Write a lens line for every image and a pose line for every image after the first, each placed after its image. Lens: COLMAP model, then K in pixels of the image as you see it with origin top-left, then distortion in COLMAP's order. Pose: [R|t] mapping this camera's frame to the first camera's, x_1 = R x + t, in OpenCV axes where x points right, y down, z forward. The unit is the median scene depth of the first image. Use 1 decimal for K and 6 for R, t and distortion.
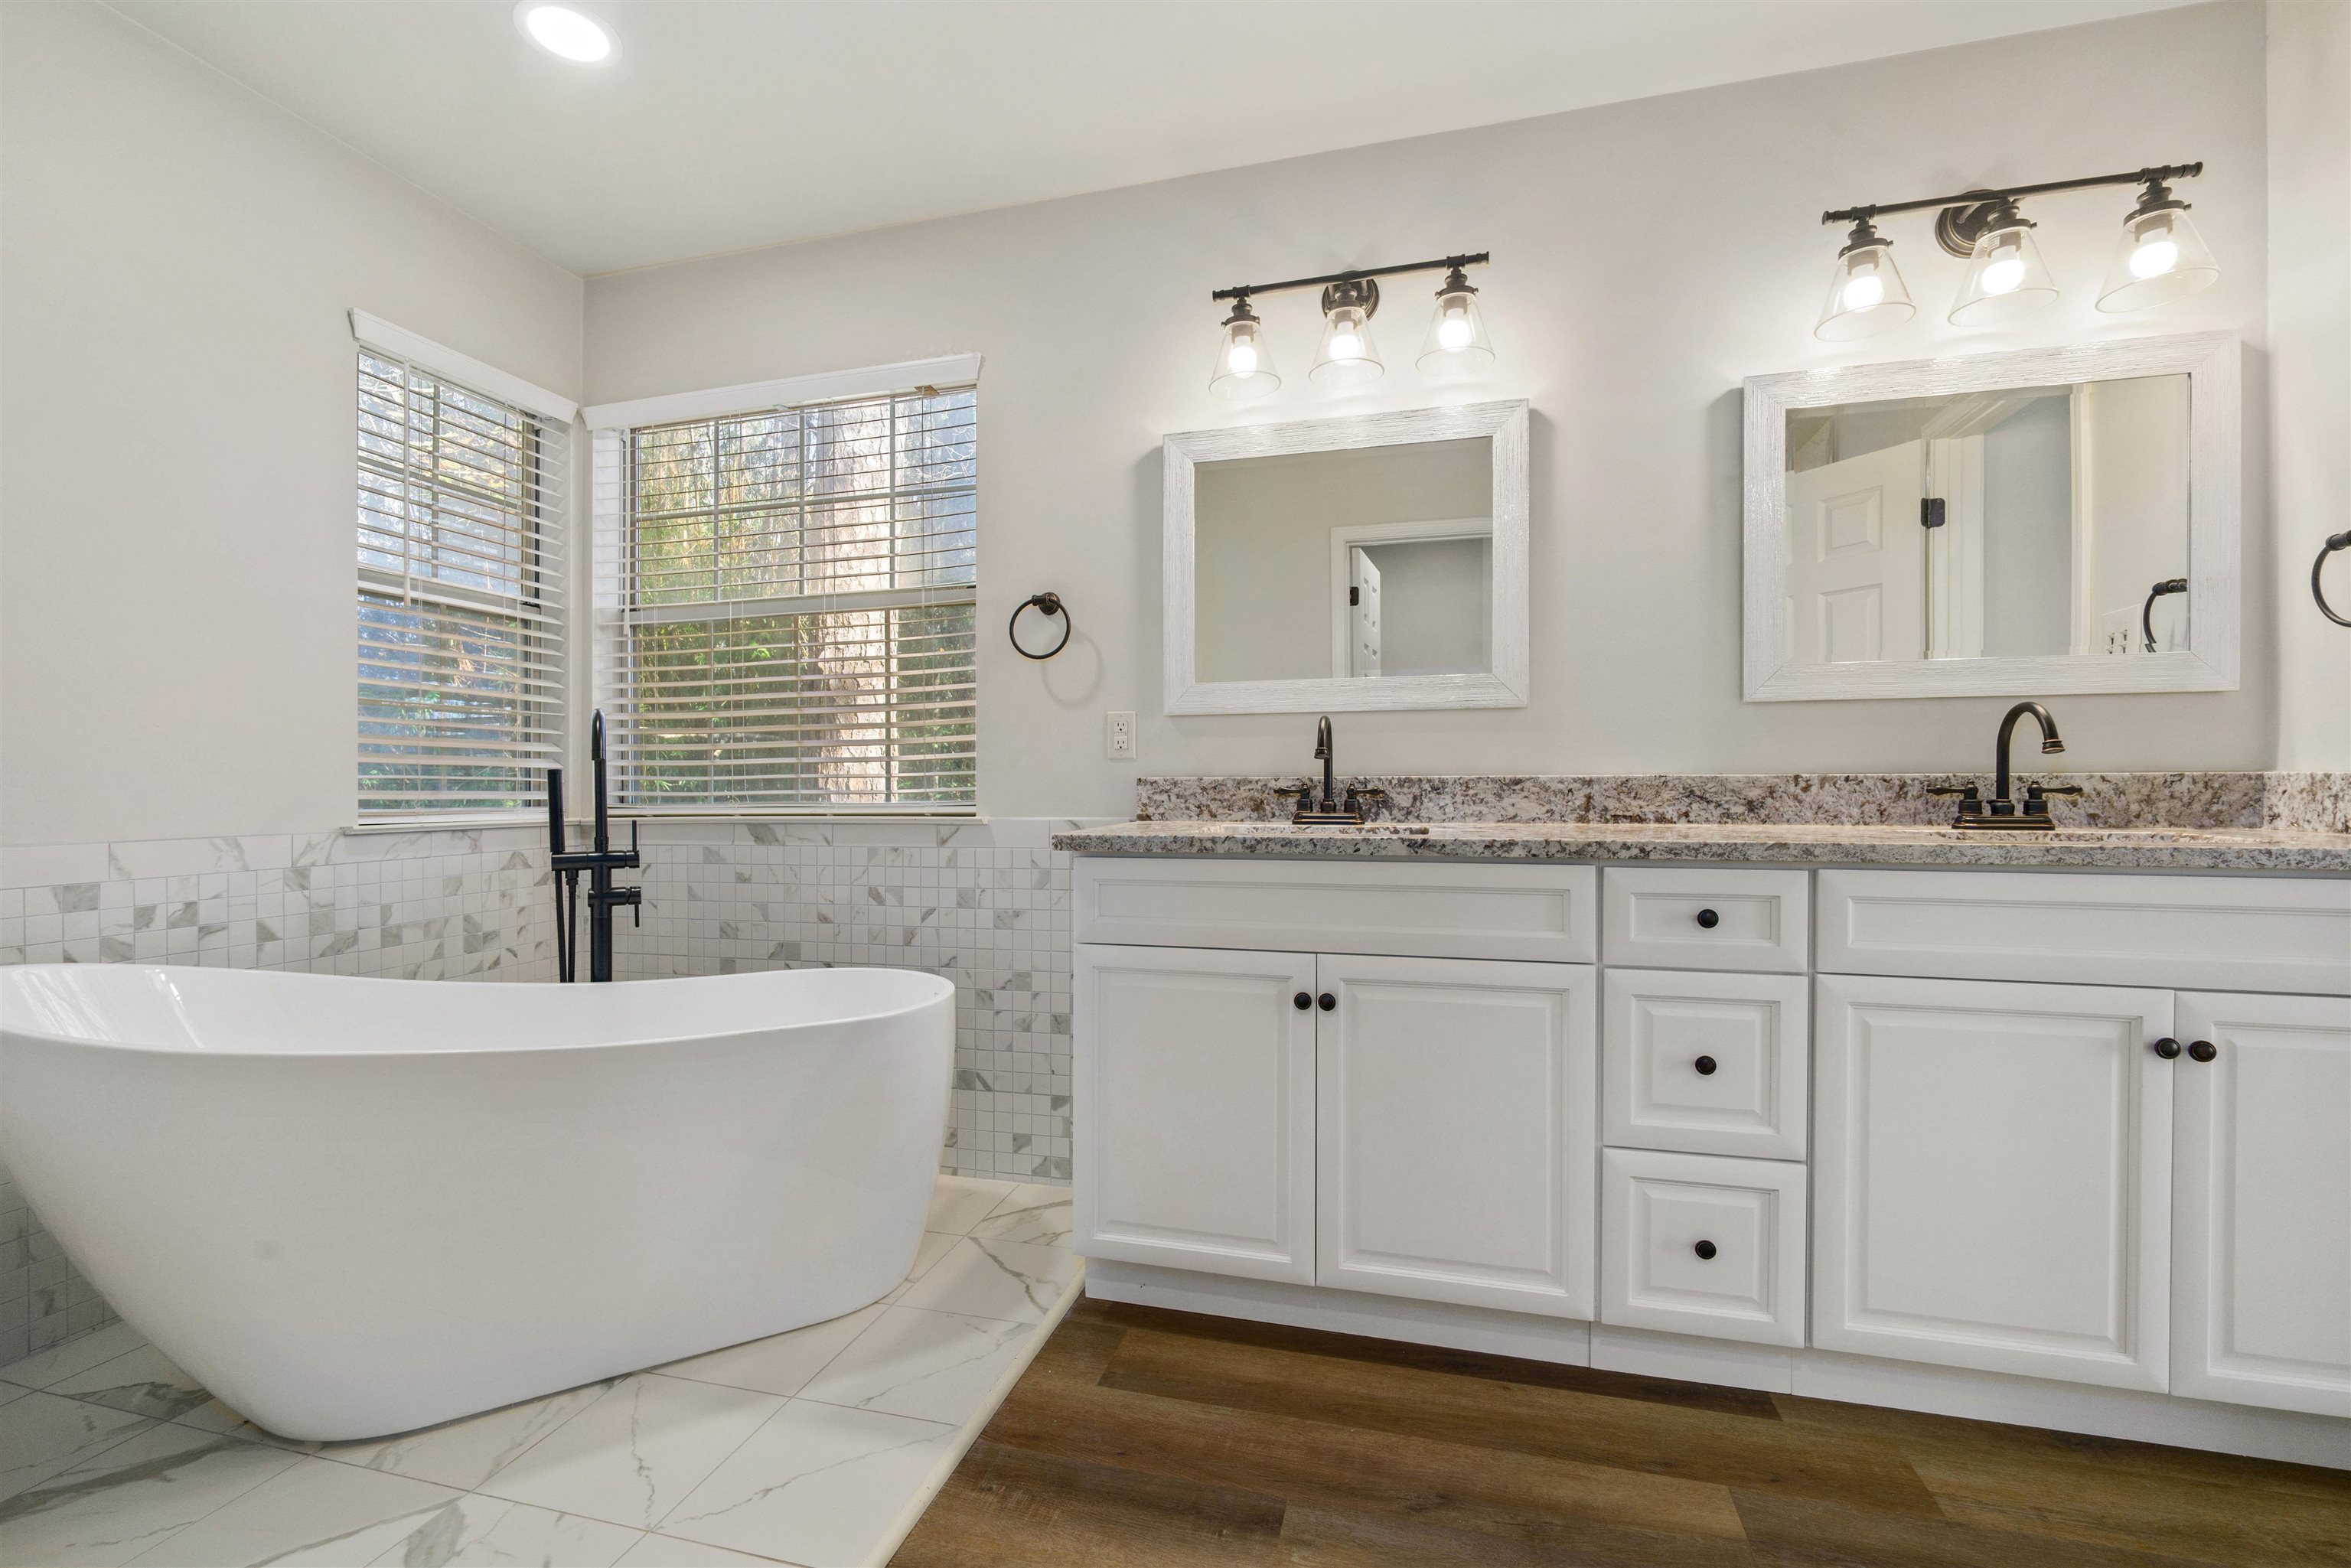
lens RADIAL K [[1015.3, 0, 1171.3], [0, 1015.3, 793.6], [0, 0, 1]] dist [-0.004163, 0.001179]
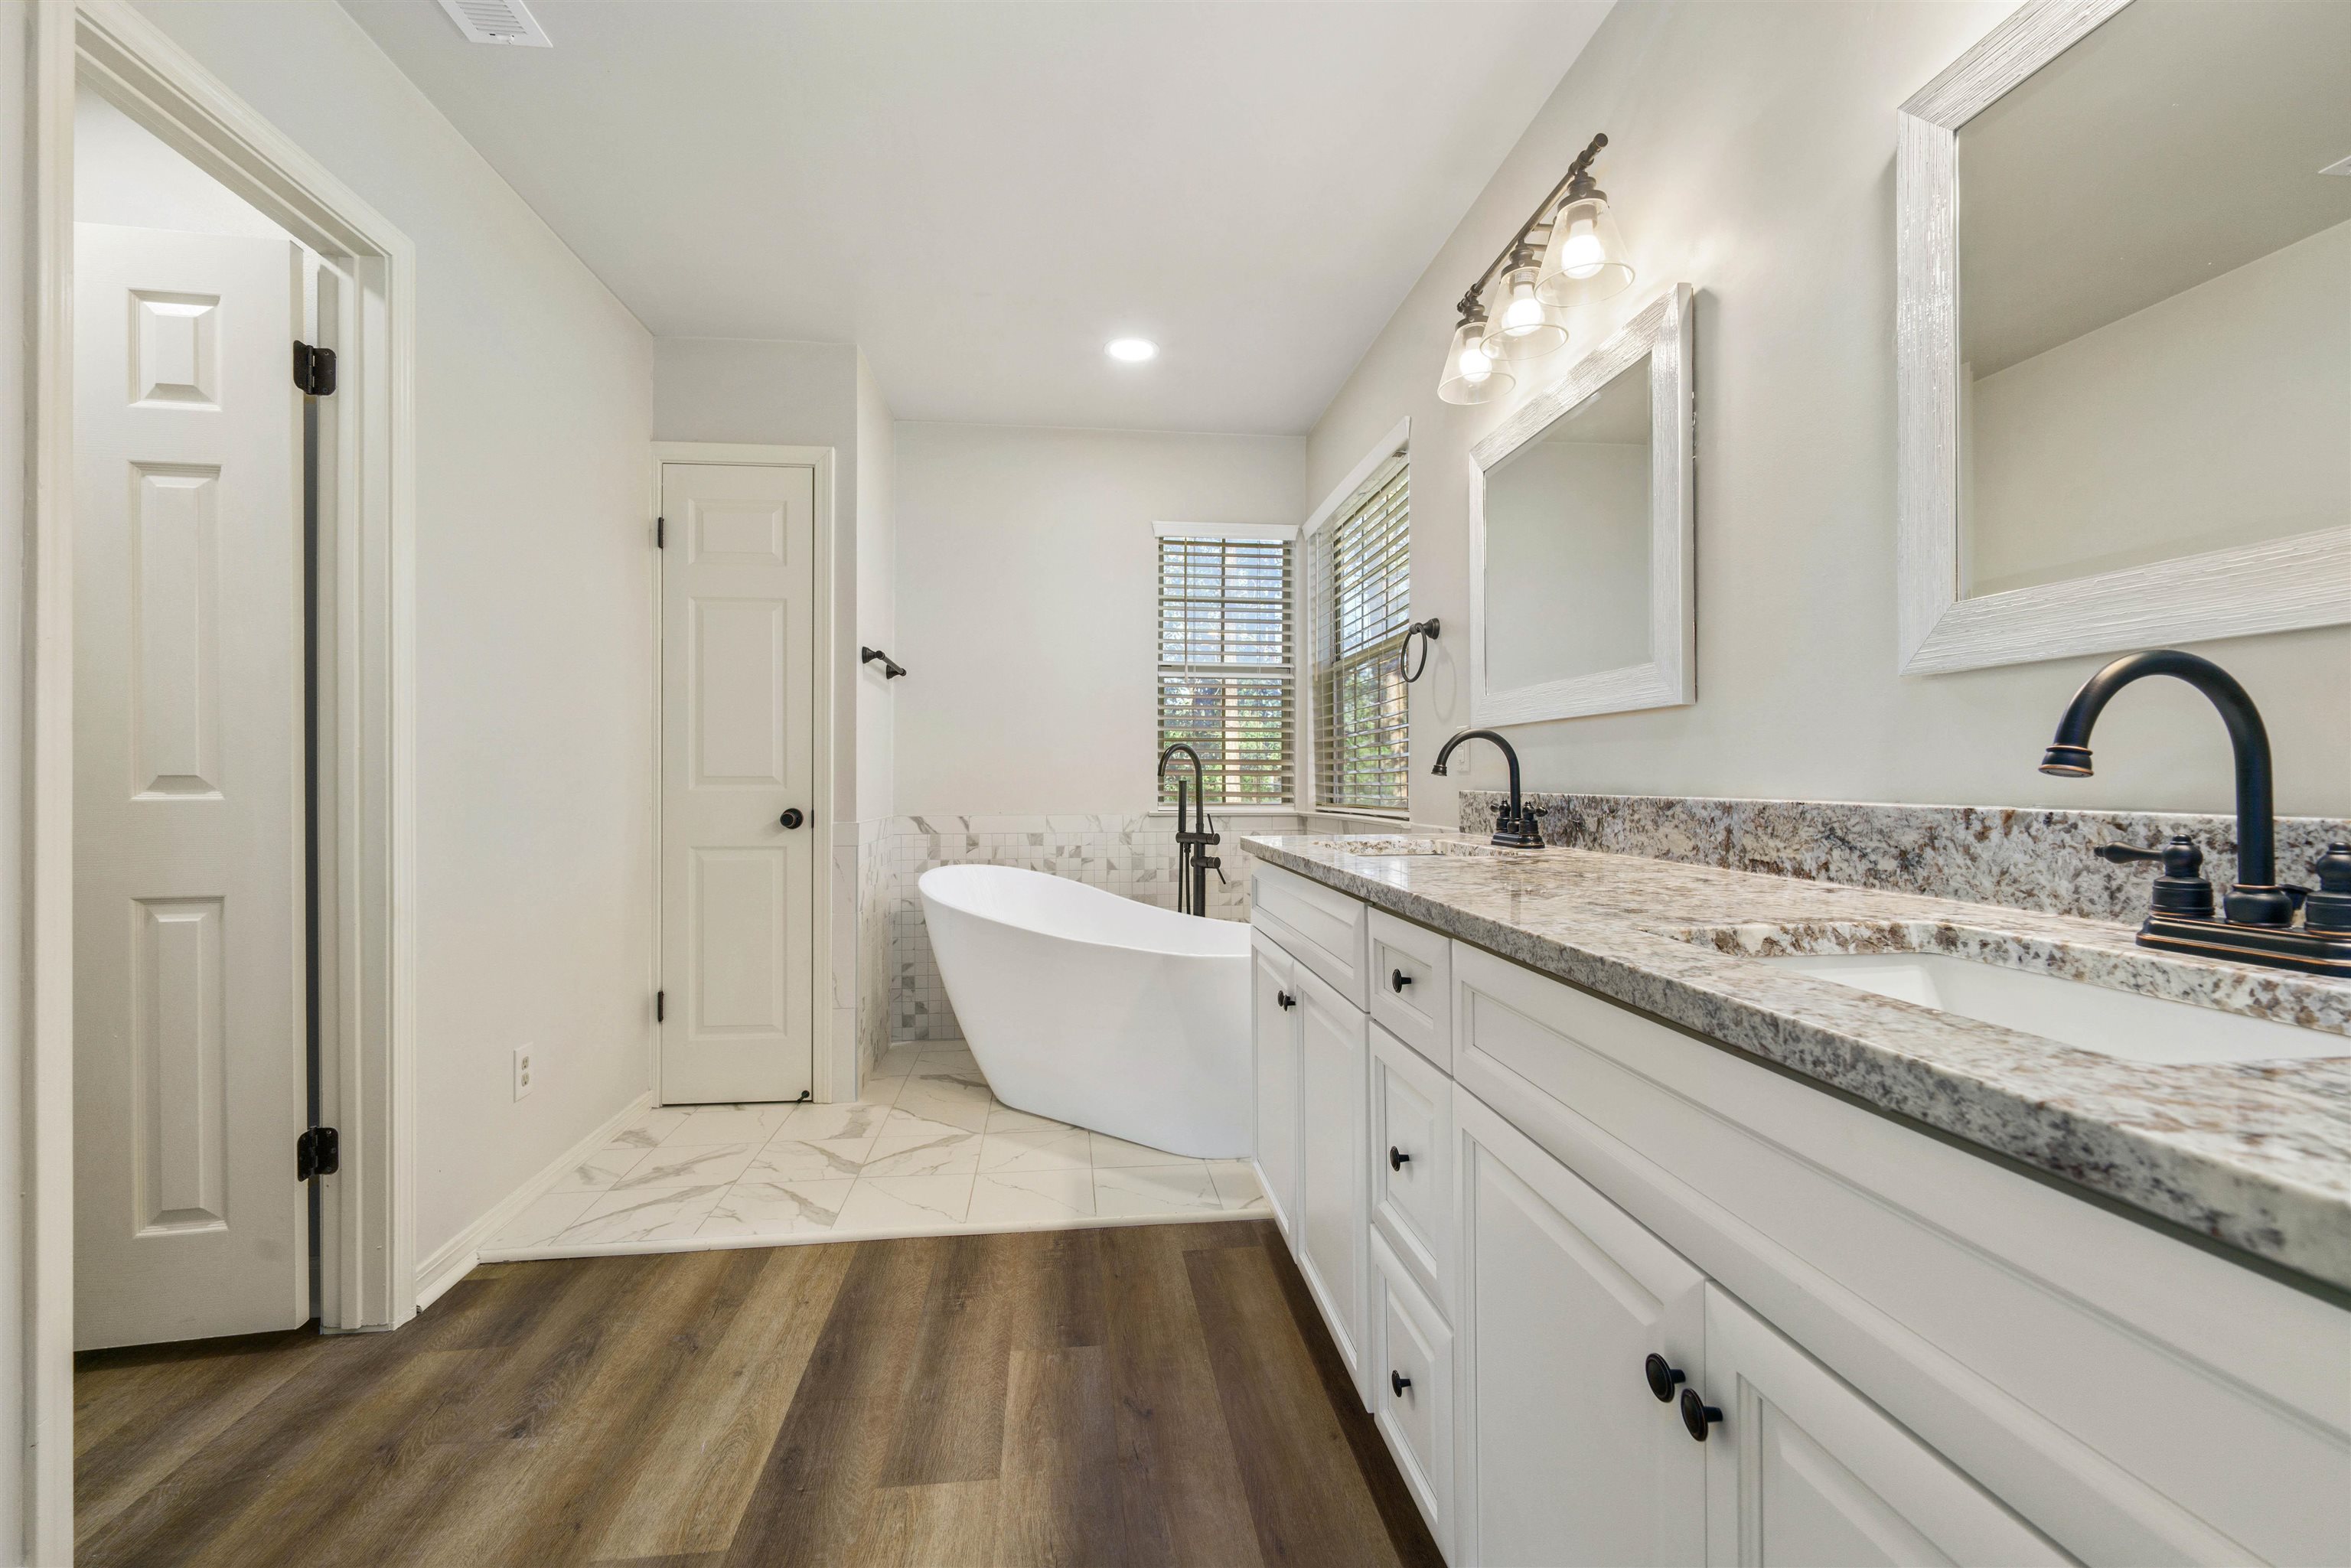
lens RADIAL K [[1015.3, 0, 1177.5], [0, 1015.3, 780.7], [0, 0, 1]] dist [-0.004163, 0.001179]
pose [[0.366859, 0.006231, -0.930256, 0.940059], [-0.008583, 0.999958, 0.003313, -0.030452], [0.930237, 0.006769, 0.366897, 0.407374]]
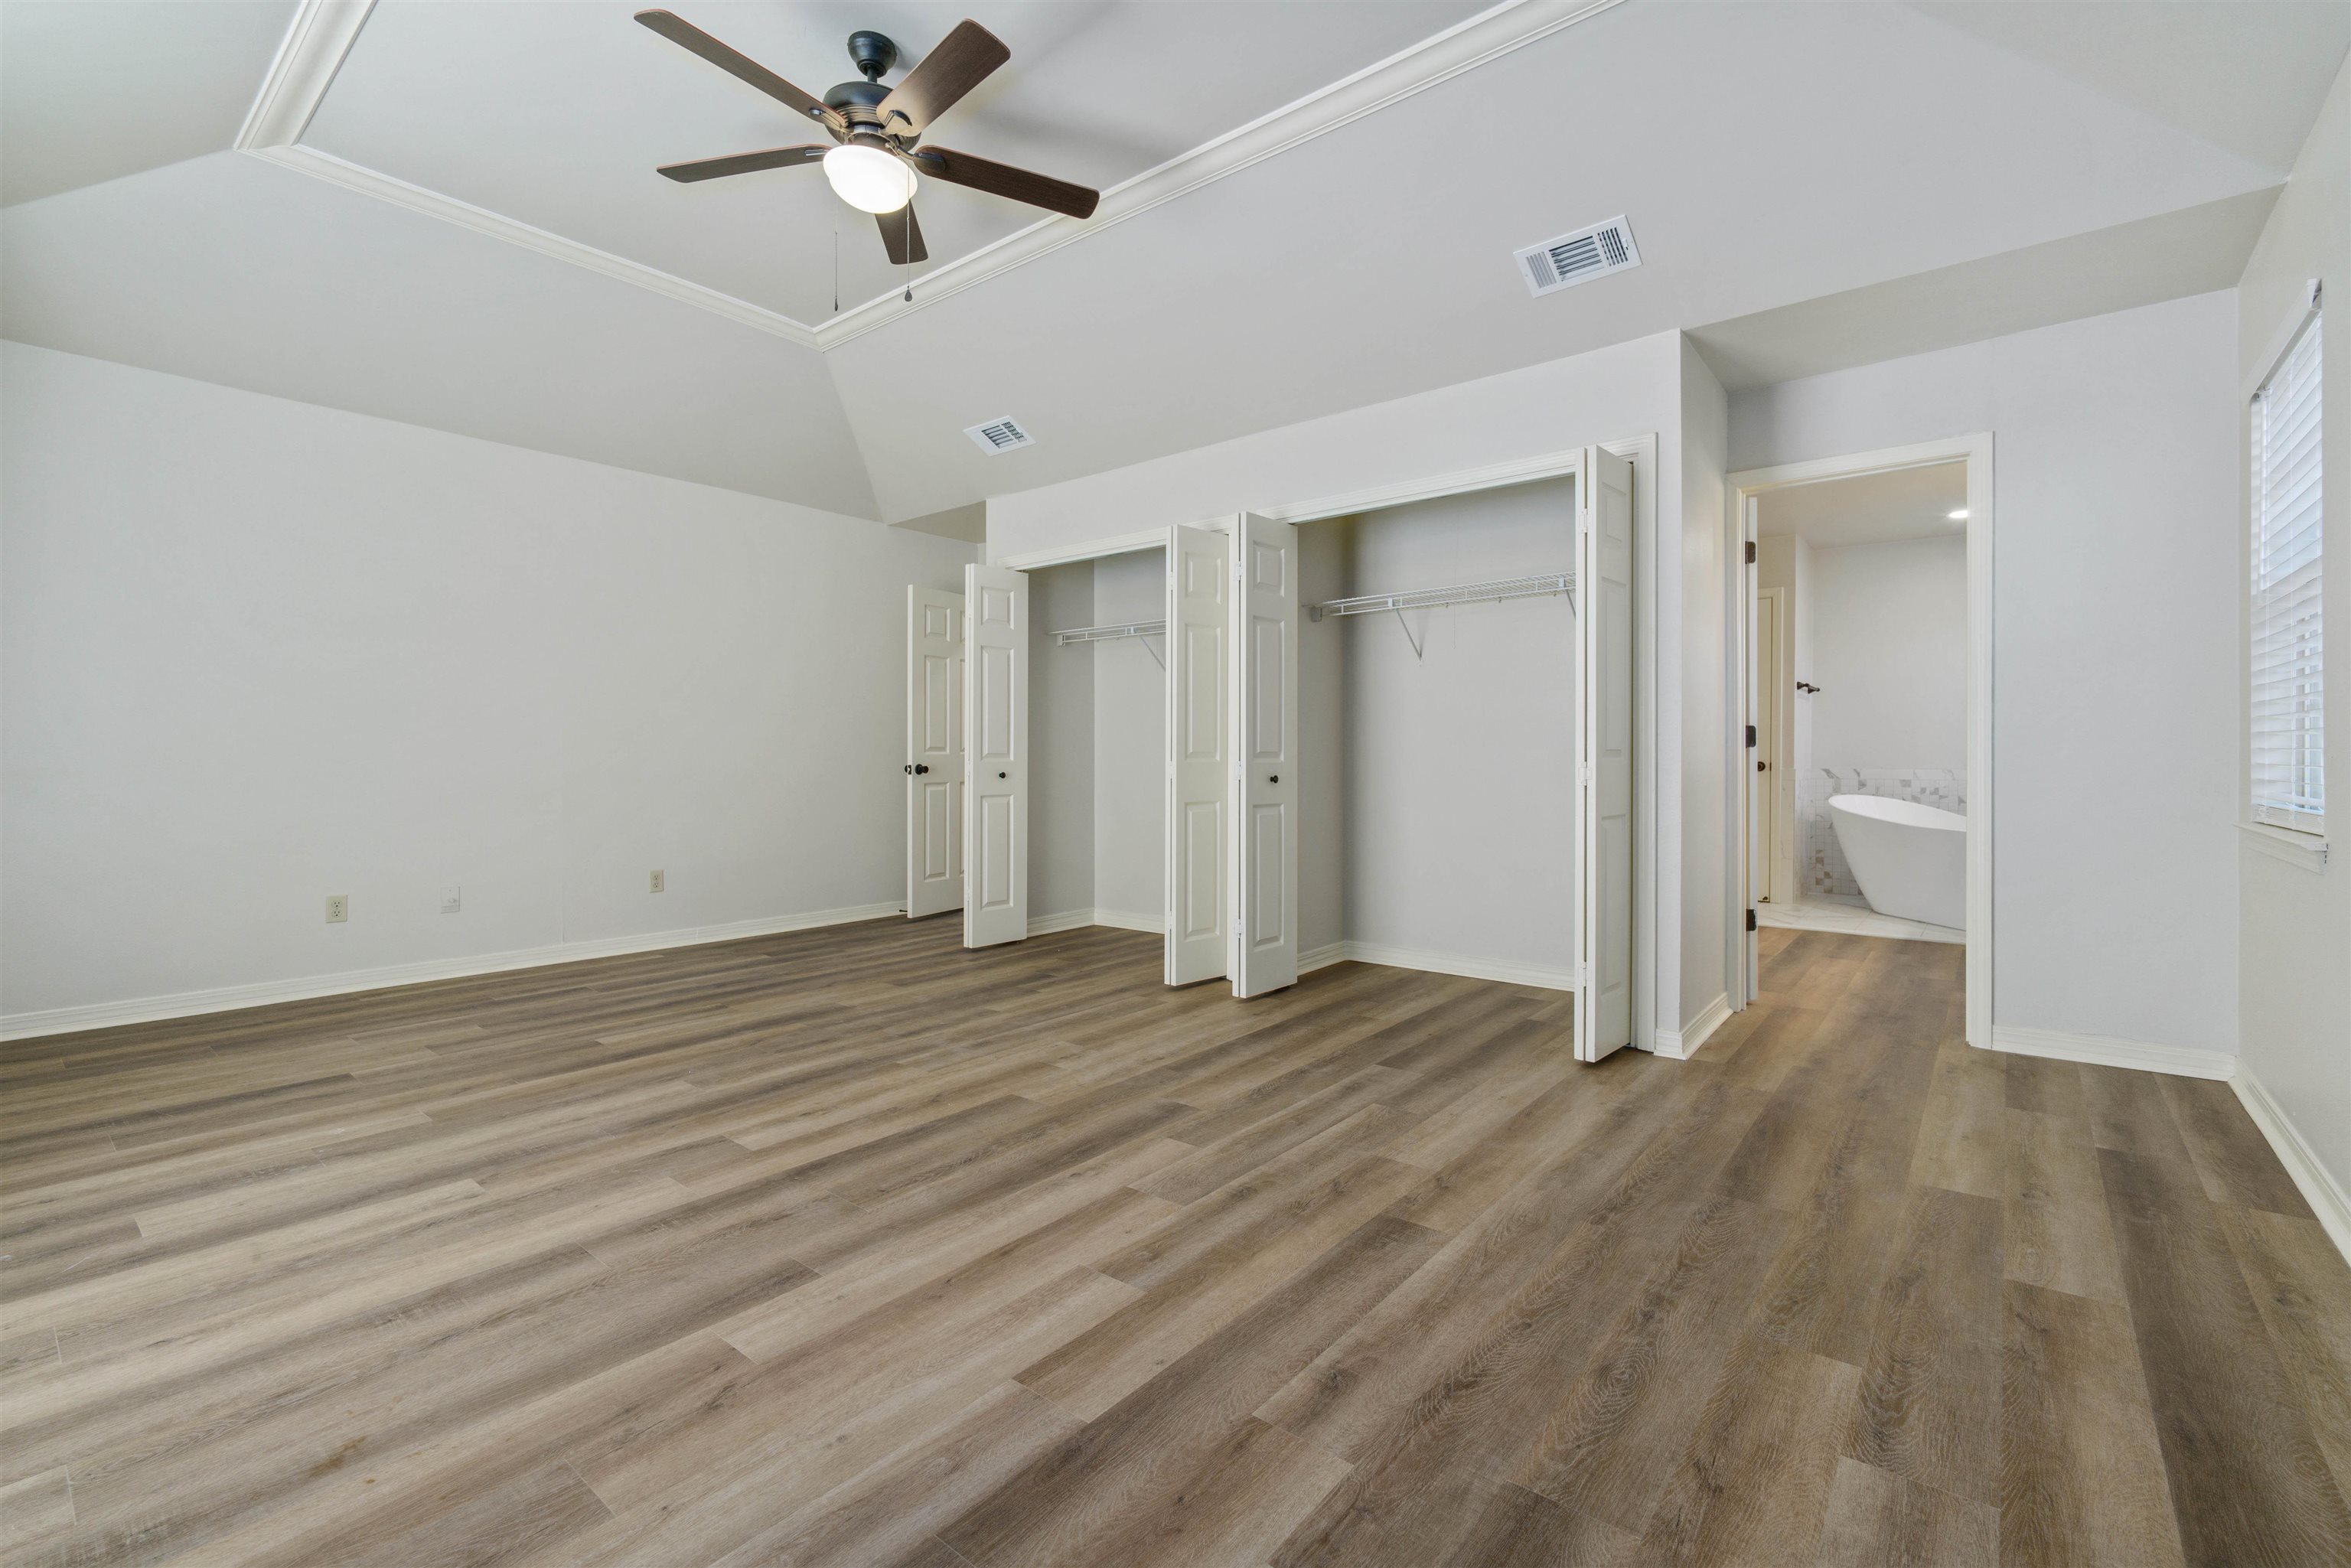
lens RADIAL K [[1015.3, 0, 1174.3], [0, 1015.3, 772.6], [0, 0, 1]] dist [-0.004163, 0.001179]
pose [[-0.407684, 0.014173, -0.913013, 2.990340], [-0.007502, 0.999794, 0.018870, 0.009608], [0.913092, 0.014542, -0.407493, 0.041387]]
